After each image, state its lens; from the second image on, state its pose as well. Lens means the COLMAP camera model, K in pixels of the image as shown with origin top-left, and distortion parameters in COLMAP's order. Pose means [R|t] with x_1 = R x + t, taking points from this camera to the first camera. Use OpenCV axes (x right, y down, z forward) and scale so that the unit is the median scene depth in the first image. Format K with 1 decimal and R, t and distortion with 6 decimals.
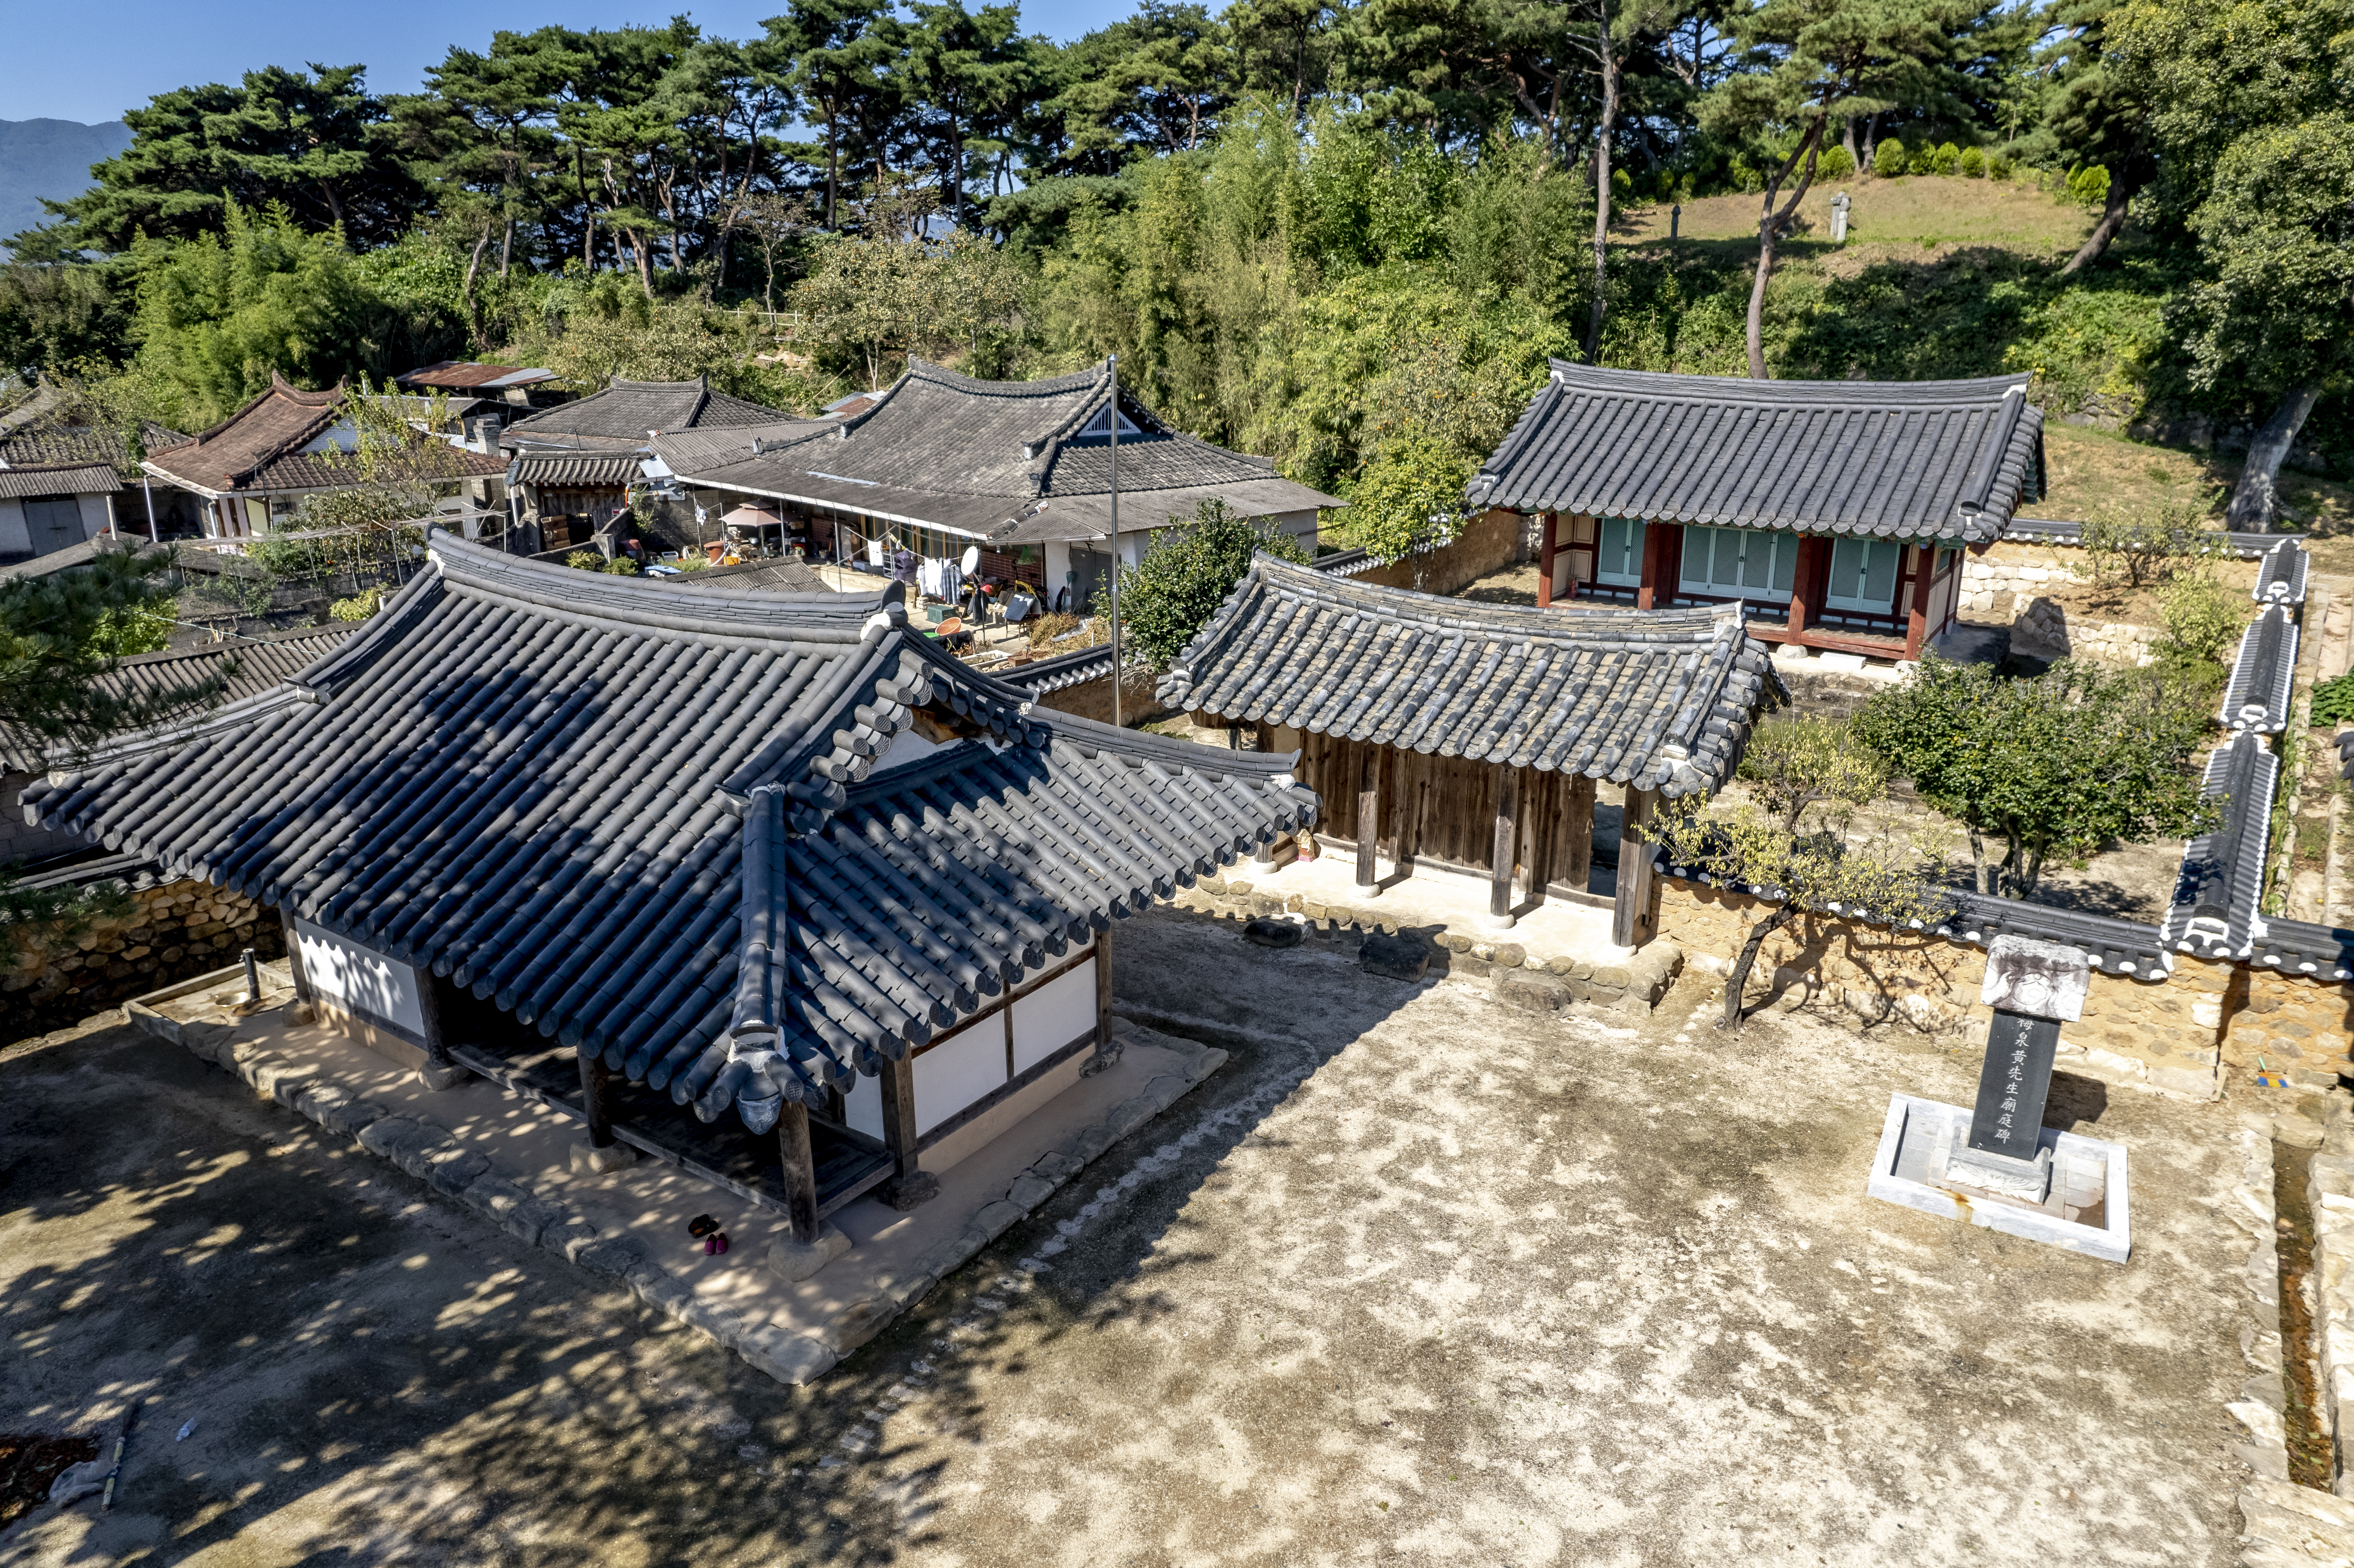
lens RADIAL K [[1519.8, 0, 1167.9], [0, 1519.8, 789.5], [0, 0, 1]] dist [-0.046439, 0.028410]
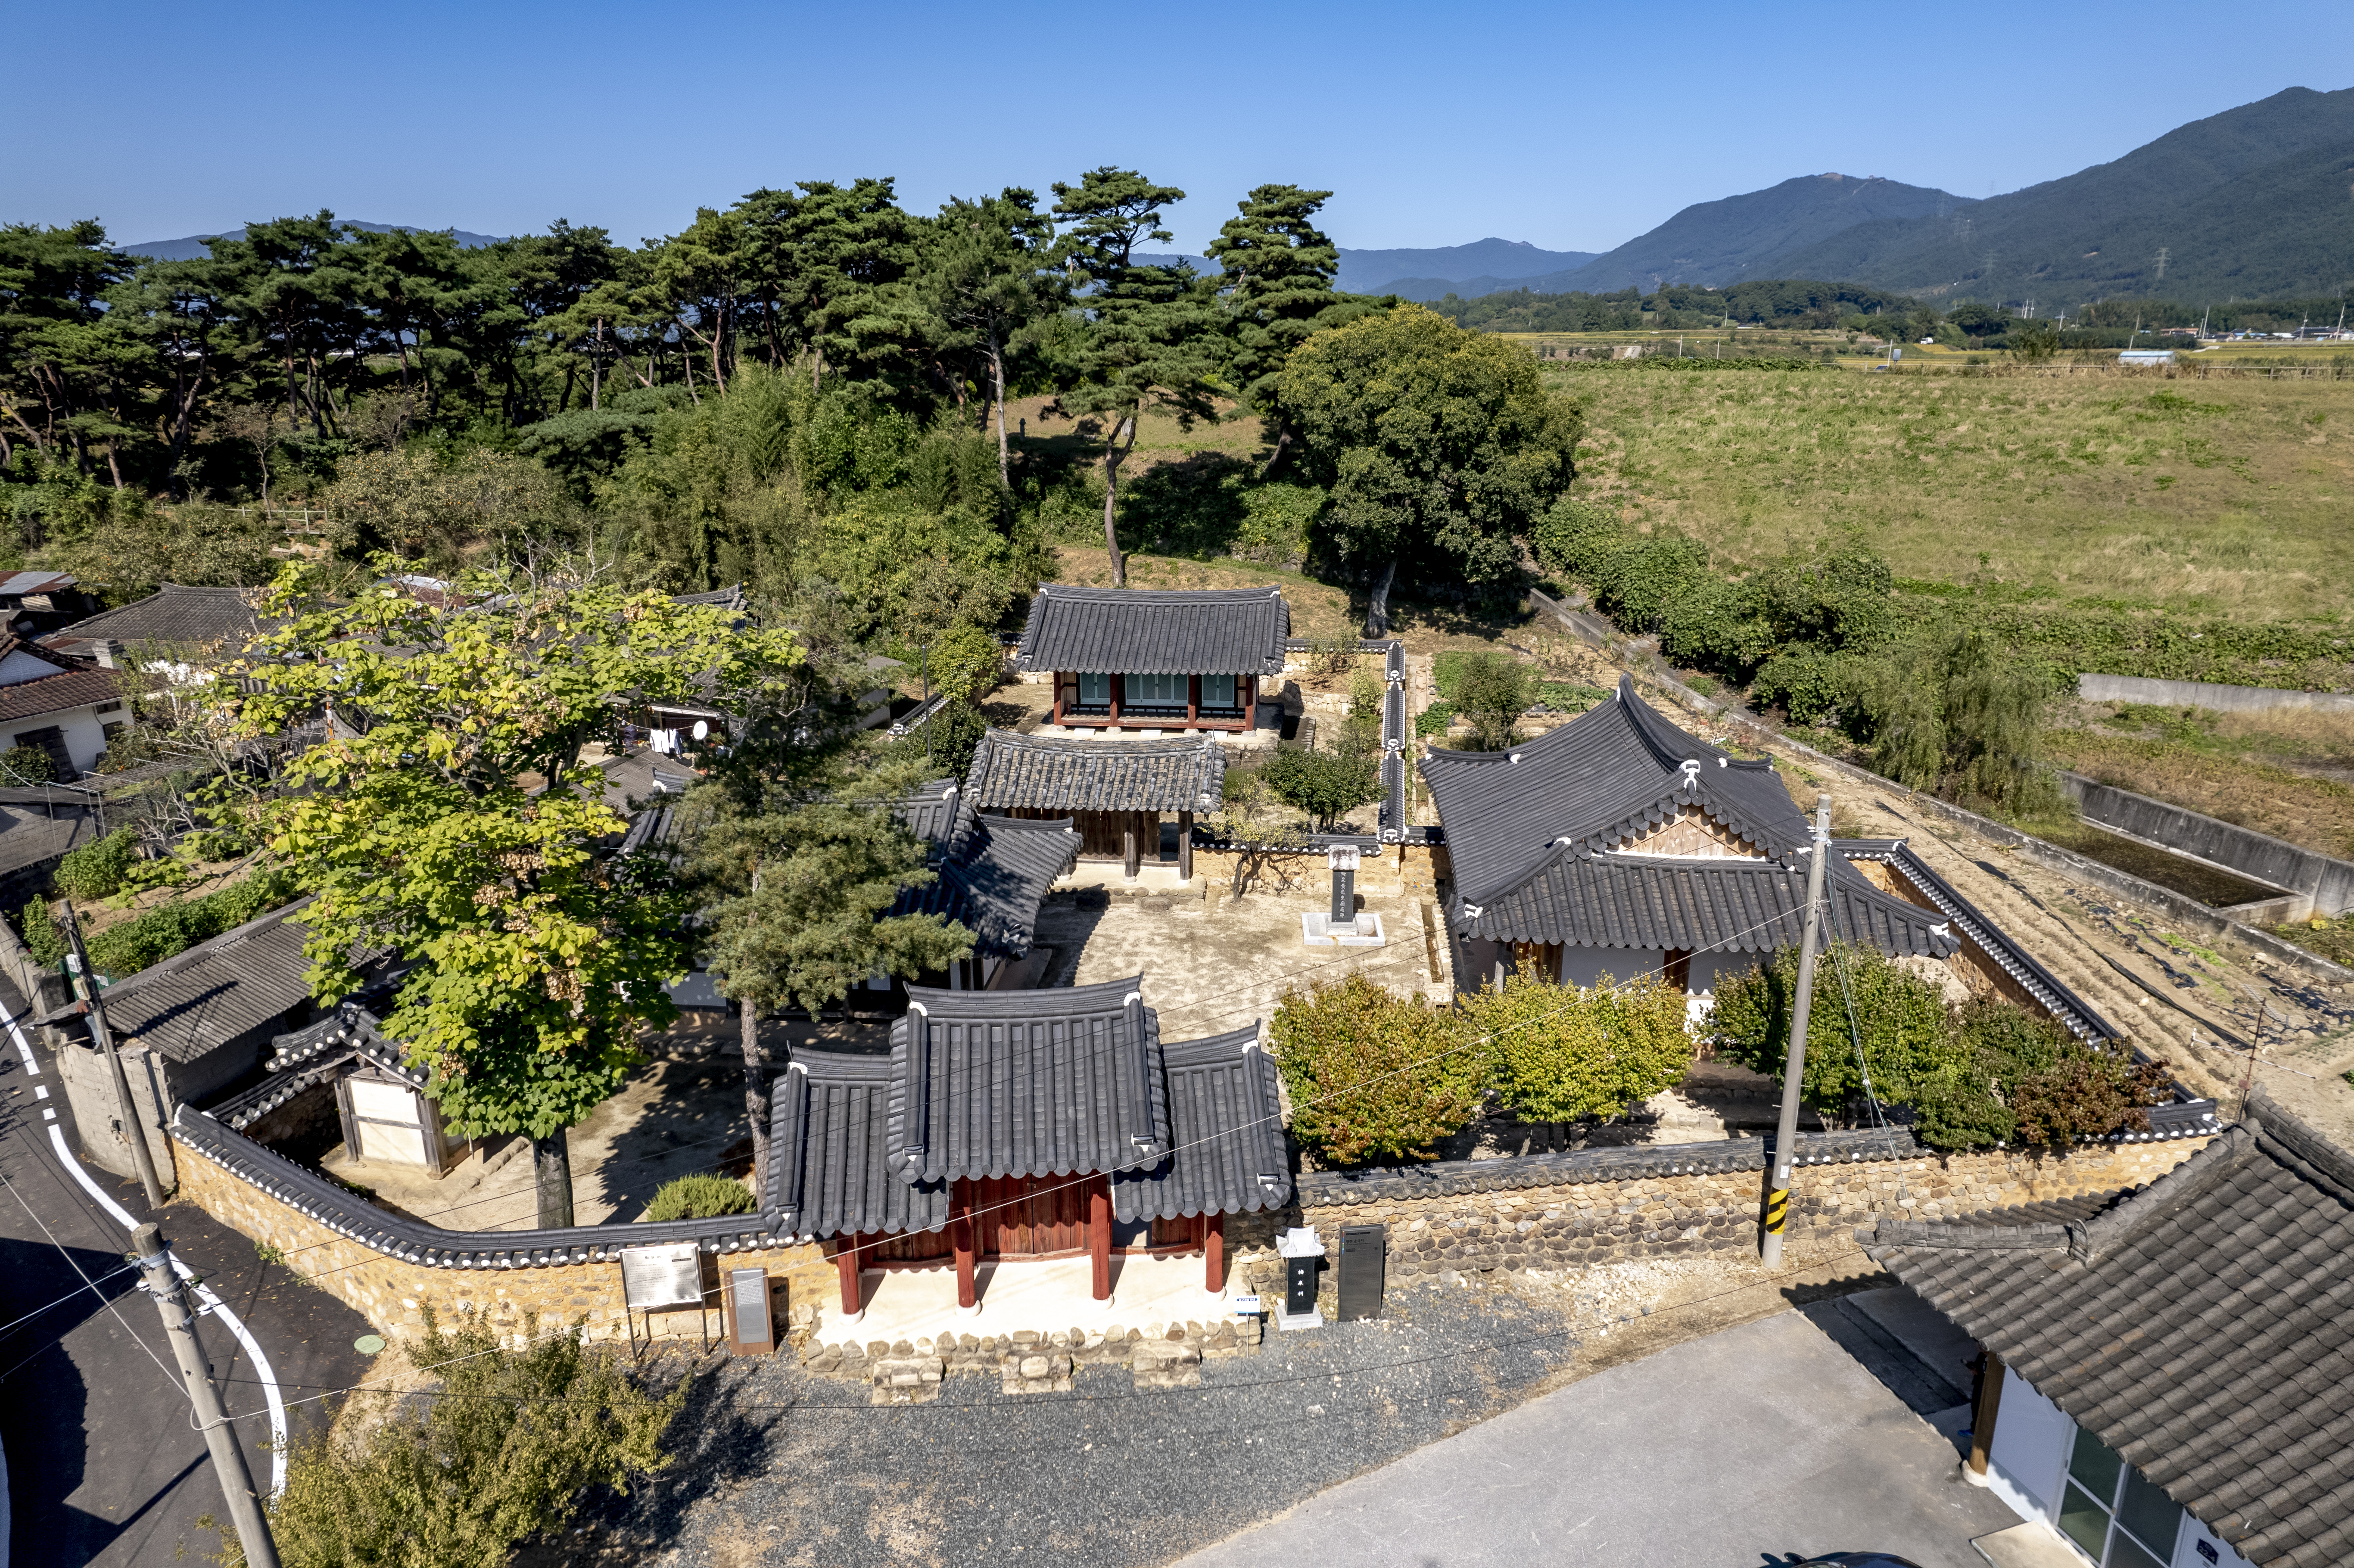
lens RADIAL K [[1519.8, 0, 1179.7], [0, 1519.8, 788.9], [0, 0, 1]] dist [-0.046439, 0.028410]
pose [[0.876870, -0.135775, 0.461156, -0.738754], [0.147903, 0.988952, 0.009938, -0.058009], [-0.457410, 0.059492, 0.887264, -1.046492]]
